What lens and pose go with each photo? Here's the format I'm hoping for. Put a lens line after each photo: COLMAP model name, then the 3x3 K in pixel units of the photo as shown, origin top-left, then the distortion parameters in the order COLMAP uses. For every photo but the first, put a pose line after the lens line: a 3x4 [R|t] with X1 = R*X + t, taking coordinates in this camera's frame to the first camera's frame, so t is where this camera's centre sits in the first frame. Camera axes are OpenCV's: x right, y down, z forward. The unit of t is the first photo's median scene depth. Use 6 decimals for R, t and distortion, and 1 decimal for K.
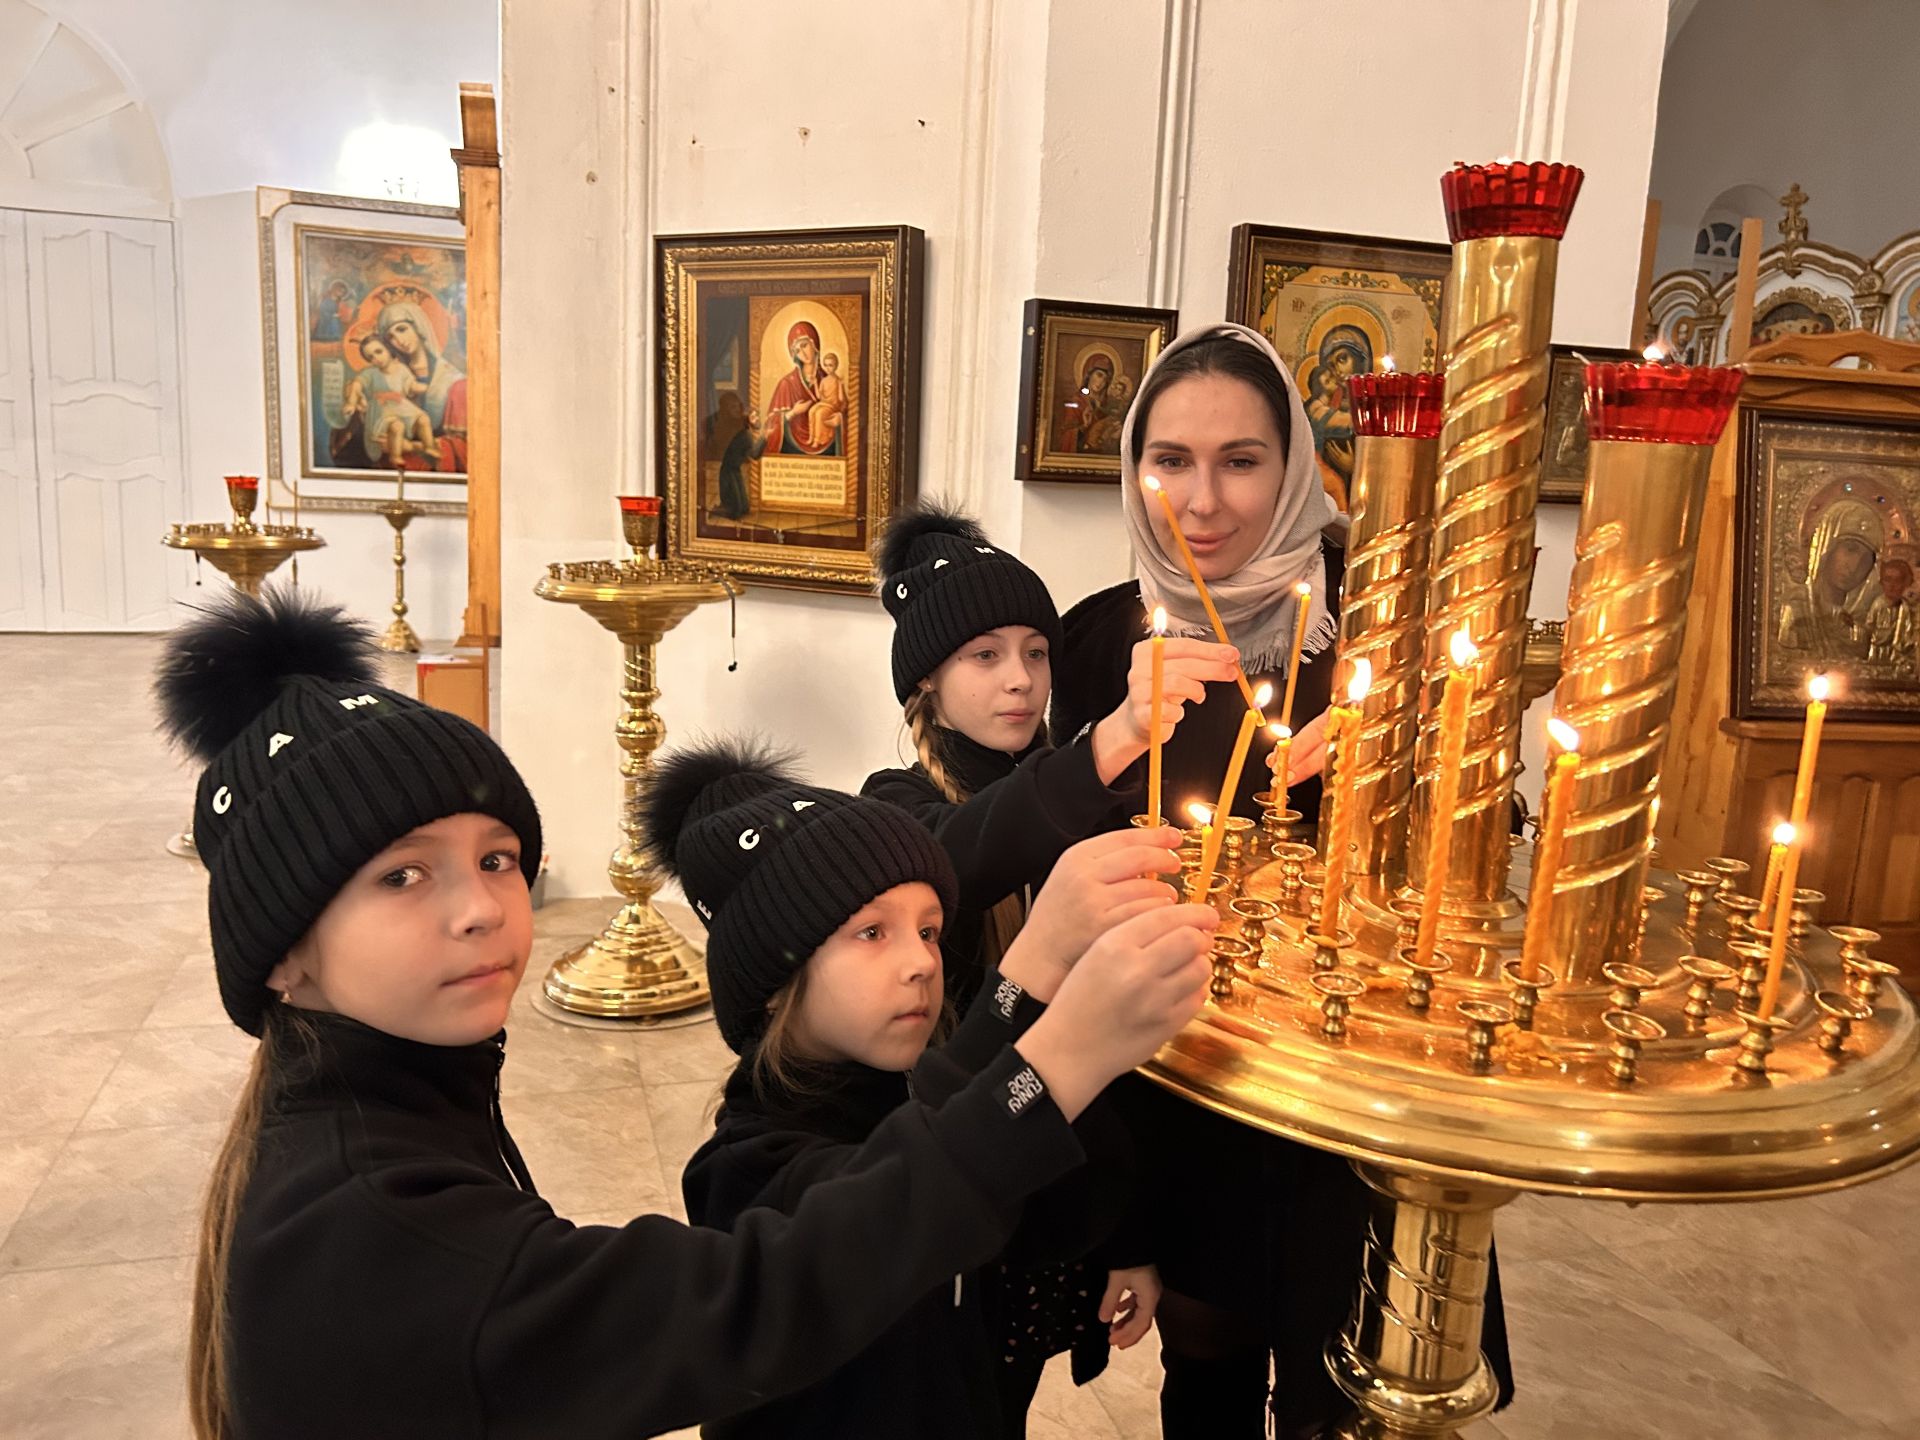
lens RADIAL K [[1445.2, 0, 965.1], [0, 1445.2, 731.1], [0, 0, 1]] dist [0.038072, -0.036355]
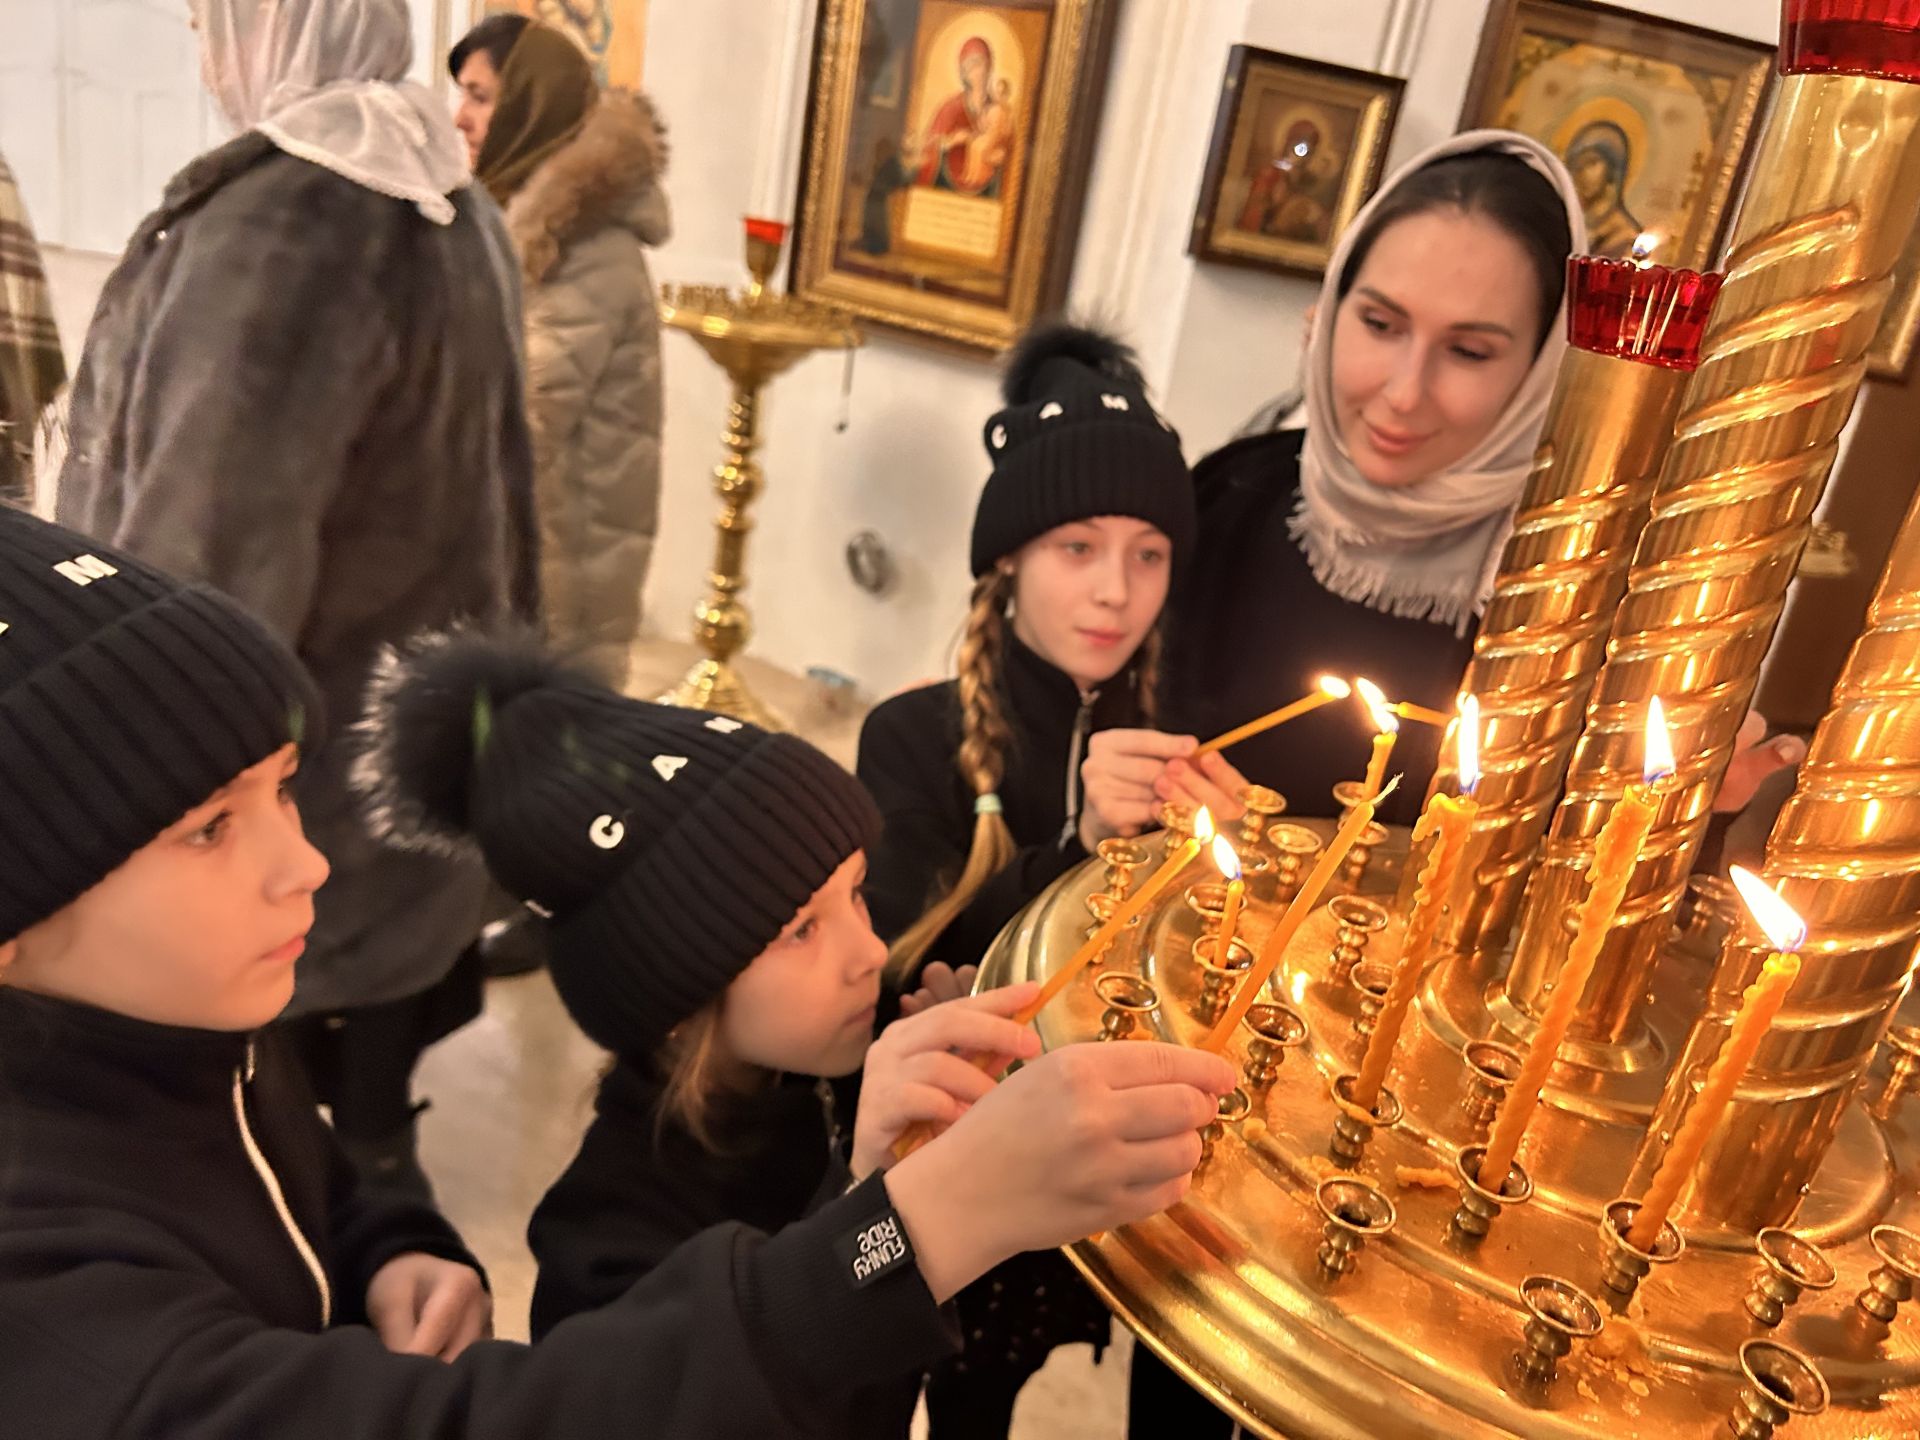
lens RADIAL K [[1490.8, 0, 929.8], [0, 1490.8, 726.1], [0, 0, 1]] dist [-0.035751, -0.002557]
pose [[0.981316, 0.161994, -0.103812, 0.018742], [-0.143078, 0.975145, 0.169179, -0.024268], [0.128638, -0.151165, 0.980103, 0.062378]]
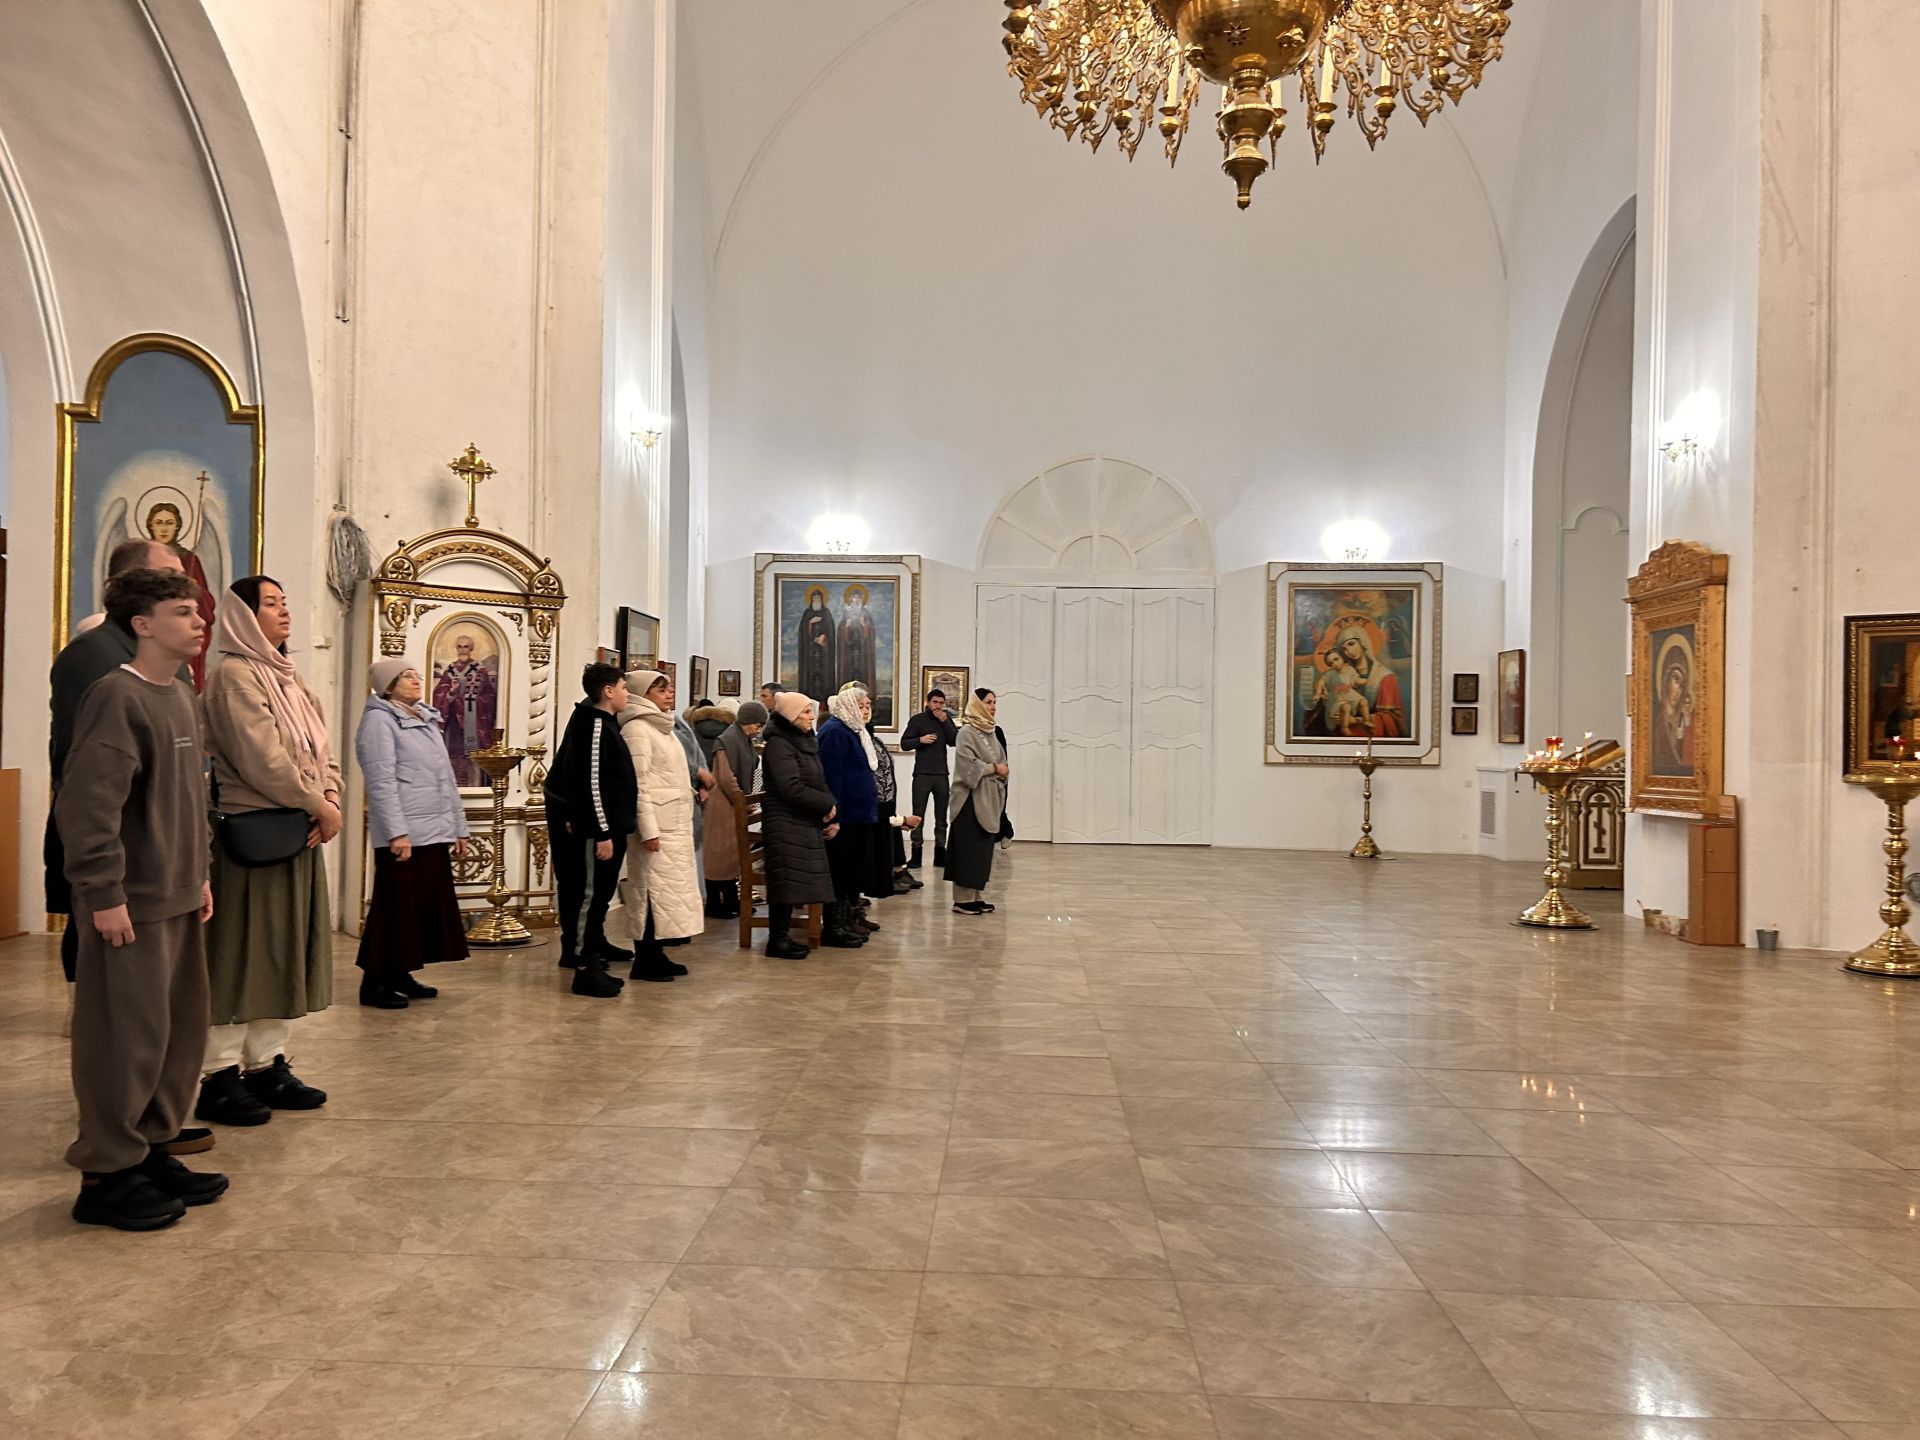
lens RADIAL K [[1431.4, 0, 960.0], [0, 1431.4, 720.0], [0, 0, 1]] dist [0.082404, -0.106646]
pose [[0.937308, -0.032778, -0.346958, -0.736305], [-0.032579, 0.982966, -0.180875, 0.239729], [0.346977, 0.180839, 0.920274, -1.429970]]
